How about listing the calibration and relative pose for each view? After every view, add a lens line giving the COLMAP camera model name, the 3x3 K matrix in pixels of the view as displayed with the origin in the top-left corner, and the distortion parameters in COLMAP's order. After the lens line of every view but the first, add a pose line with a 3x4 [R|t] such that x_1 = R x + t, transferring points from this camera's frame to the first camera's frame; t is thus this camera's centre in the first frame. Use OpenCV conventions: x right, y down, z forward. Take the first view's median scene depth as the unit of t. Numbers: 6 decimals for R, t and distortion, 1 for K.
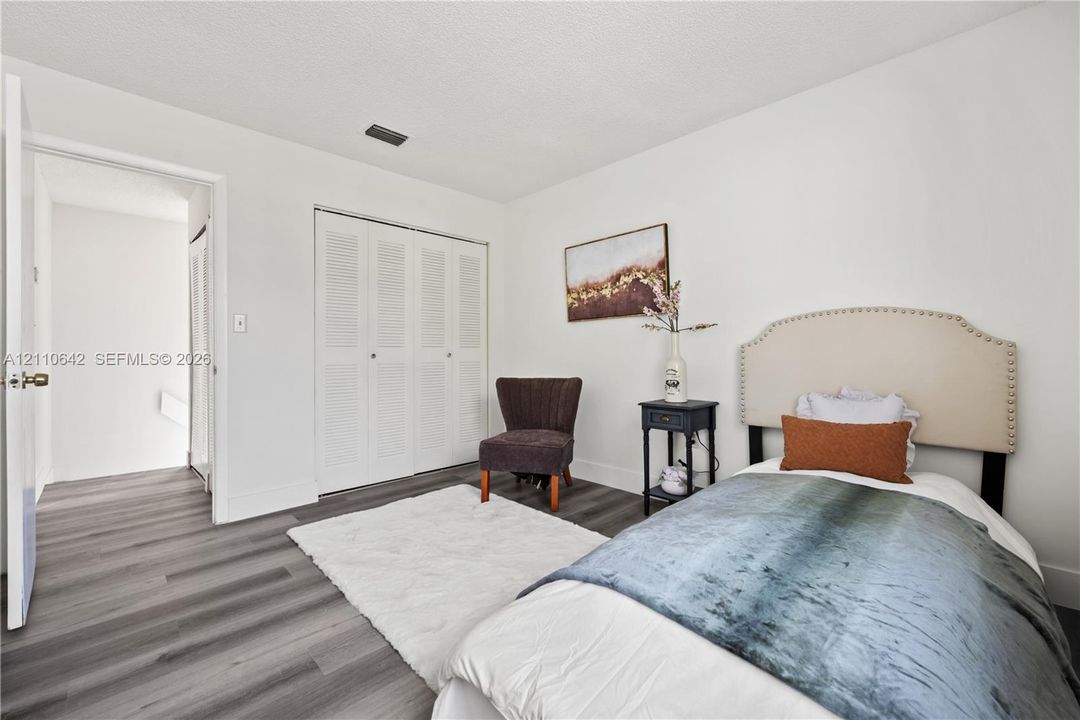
lens RADIAL K [[435.1, 0, 536.7], [0, 435.1, 349.9], [0, 0, 1]] dist [-0.000838, -0.000110]
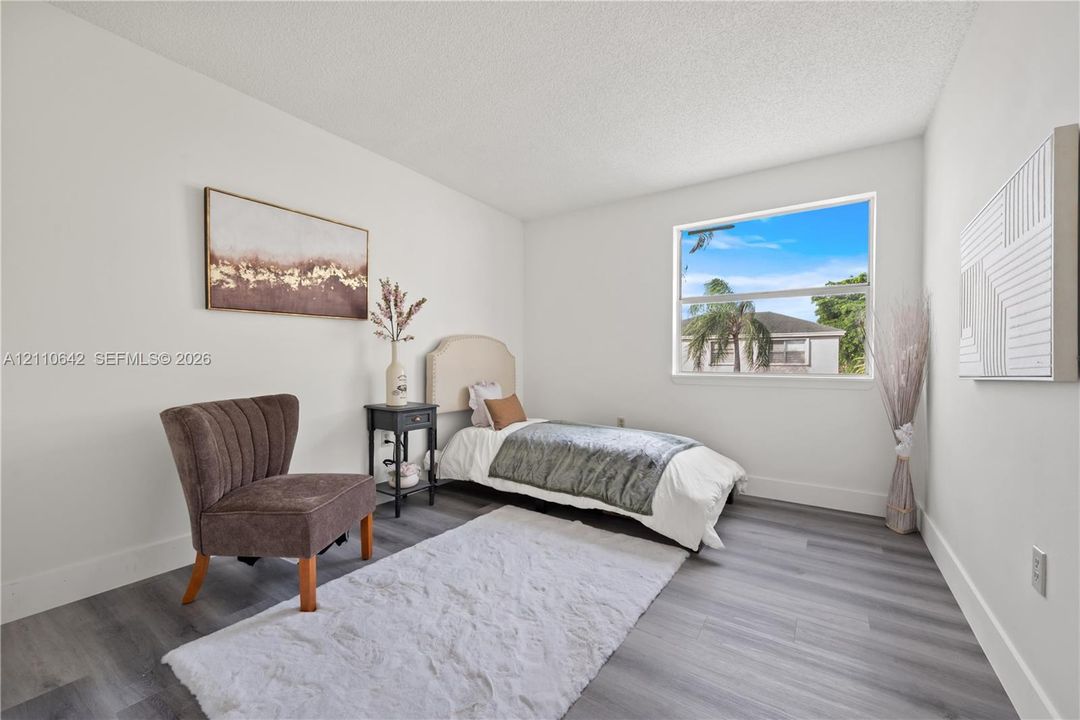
lens RADIAL K [[435.1, 0, 536.5], [0, 435.1, 364.6], [0, 0, 1]] dist [-0.000838, -0.000110]
pose [[-0.199597, -0.008231, 0.979844, -0.685536], [-0.011236, 0.999918, 0.006111, 0.005988], [-0.979814, -0.009790, -0.199673, 0.736406]]
